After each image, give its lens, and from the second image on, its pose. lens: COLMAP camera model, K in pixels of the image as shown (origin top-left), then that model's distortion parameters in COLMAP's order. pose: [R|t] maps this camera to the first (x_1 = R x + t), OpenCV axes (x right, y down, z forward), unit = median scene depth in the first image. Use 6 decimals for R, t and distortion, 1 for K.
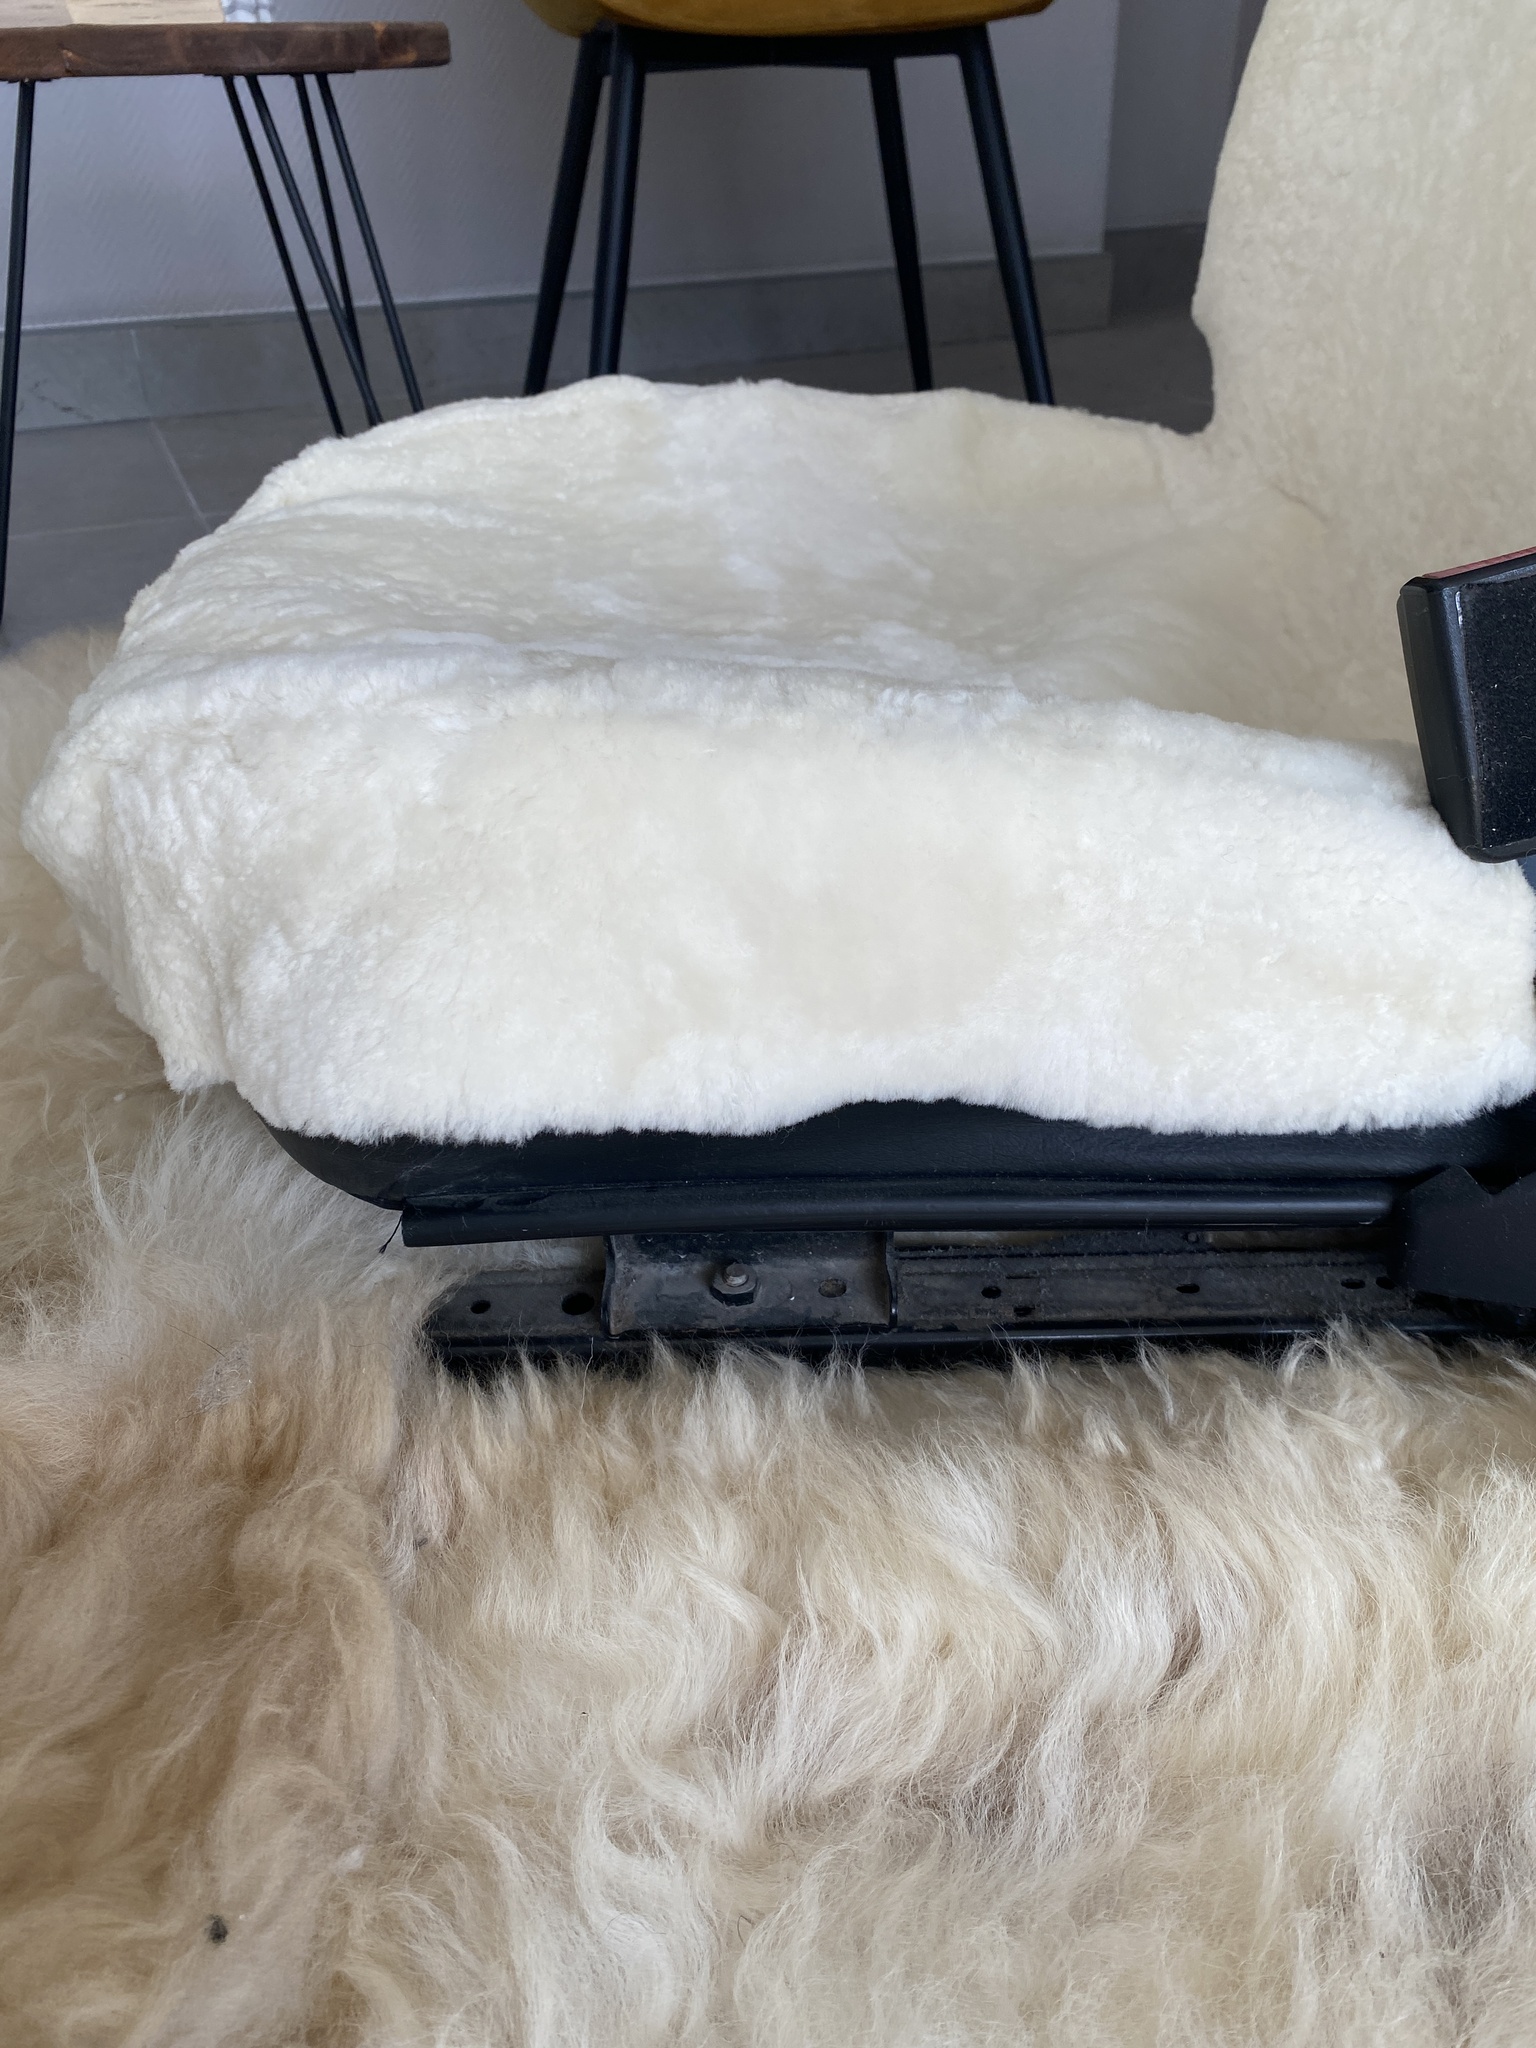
lens RADIAL K [[1531.1, 0, 761.2], [0, 1531.1, 1018.5], [0, 0, 1]] dist [0.005382, -0.007199]
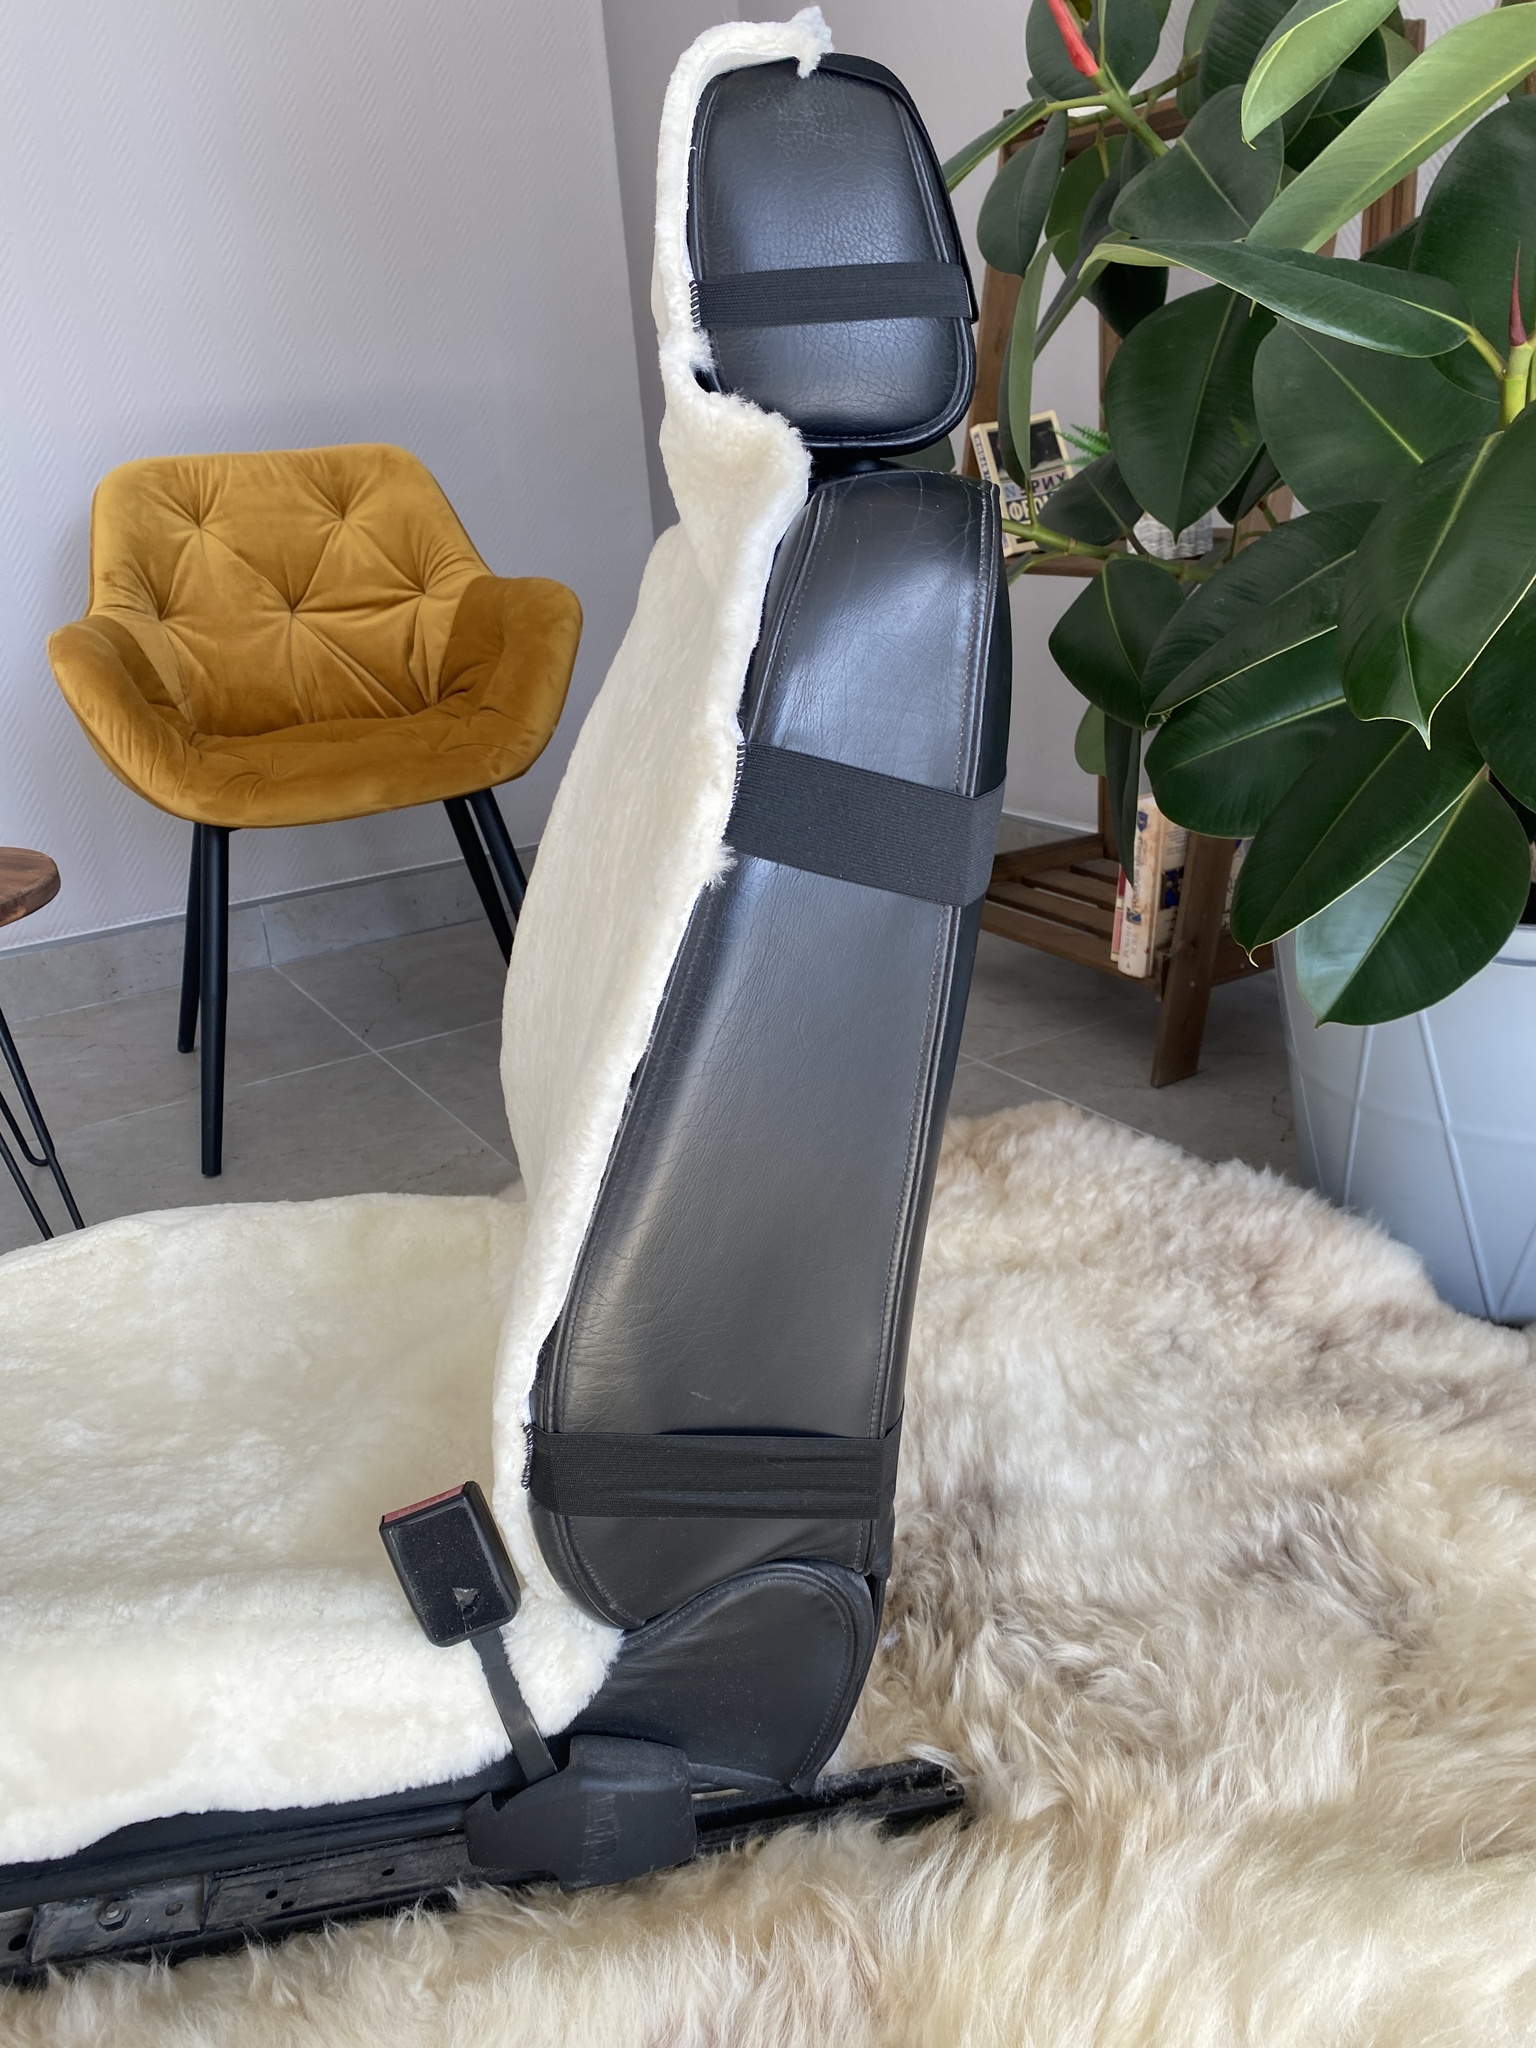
lens RADIAL K [[1497.9, 0, 773.1], [0, 1497.9, 1033.0], [0, 0, 1]] dist [0.057898, -0.085126]
pose [[0.985873, -0.106080, 0.129623, 0.595308], [0.130430, 0.971737, -0.196762, -0.355759], [-0.105087, 0.210888, 0.971845, -0.913367]]
